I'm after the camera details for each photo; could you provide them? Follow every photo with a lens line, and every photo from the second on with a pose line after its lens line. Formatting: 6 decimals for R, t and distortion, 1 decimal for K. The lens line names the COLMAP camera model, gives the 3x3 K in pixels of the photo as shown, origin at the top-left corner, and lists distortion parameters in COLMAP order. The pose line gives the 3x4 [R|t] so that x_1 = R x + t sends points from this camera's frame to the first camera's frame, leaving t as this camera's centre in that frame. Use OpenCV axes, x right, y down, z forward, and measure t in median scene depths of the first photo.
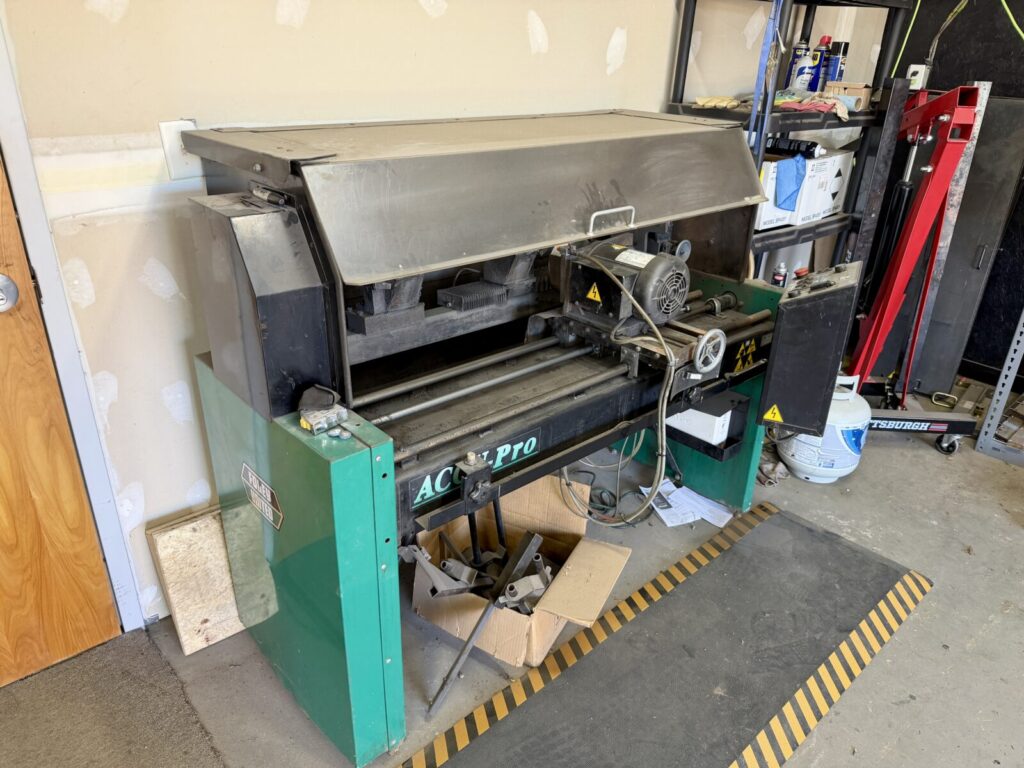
lens RADIAL K [[726.9, 0, 512.0], [0, 726.9, 384.0], [0, 0, 1]] dist [0.010960, -0.004995]
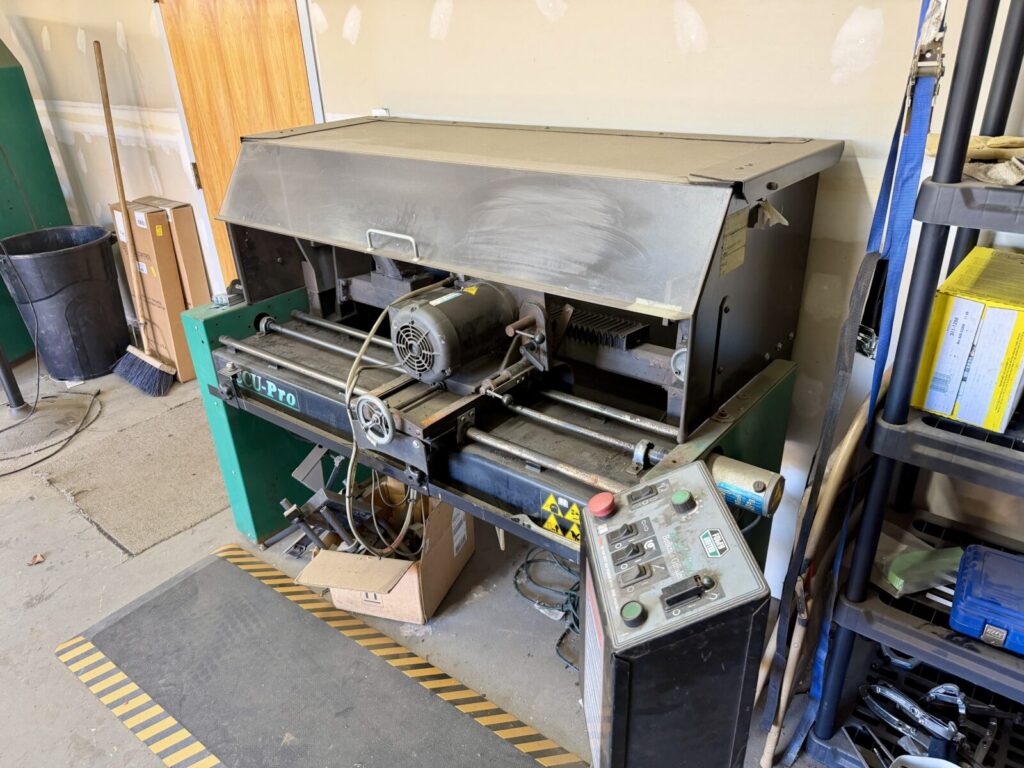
lens RADIAL K [[742.2, 0, 512.0], [0, 742.2, 384.0], [0, 0, 1]] dist [-0.004273, -0.005496]
pose [[0.163564, 0.403309, -0.900327, 1.036753], [-0.375152, 0.869484, 0.321338, -0.410762], [0.912419, 0.285200, 0.293518, 0.864841]]
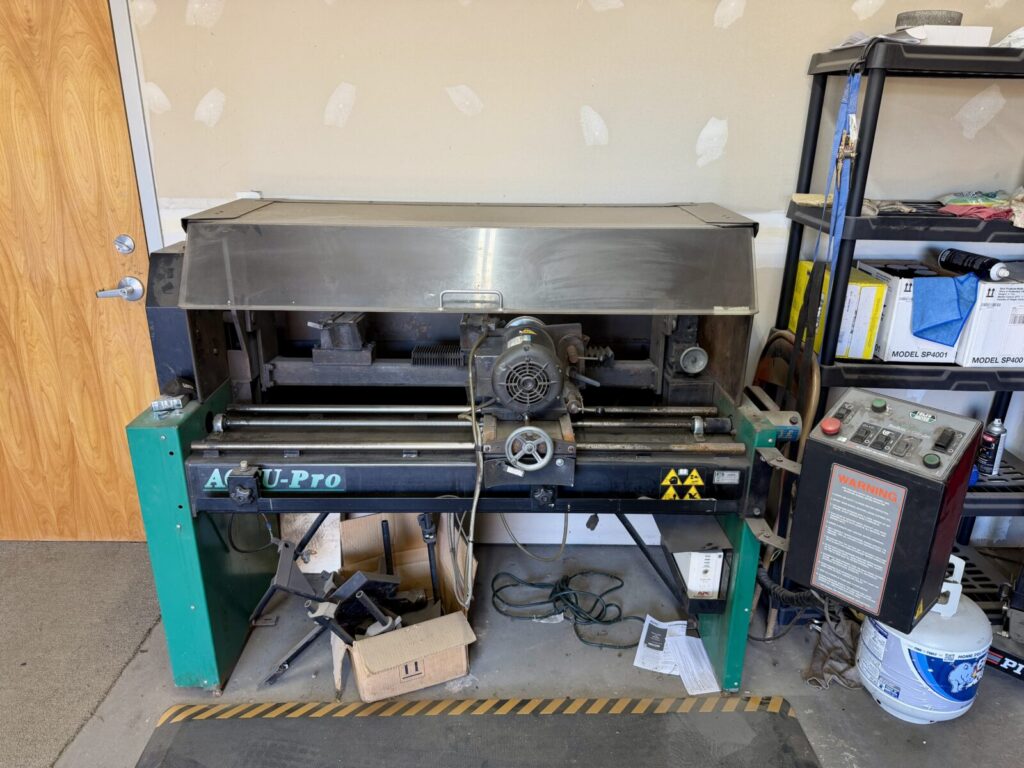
lens RADIAL K [[726.9, 0, 512.0], [0, 726.9, 384.0], [0, 0, 1]] dist [0.010960, -0.004995]
pose [[0.754220, 0.200677, -0.625205, 0.806625], [-0.269110, 0.962984, -0.015547, -0.103597], [0.598942, 0.179975, 0.780306, 0.238146]]
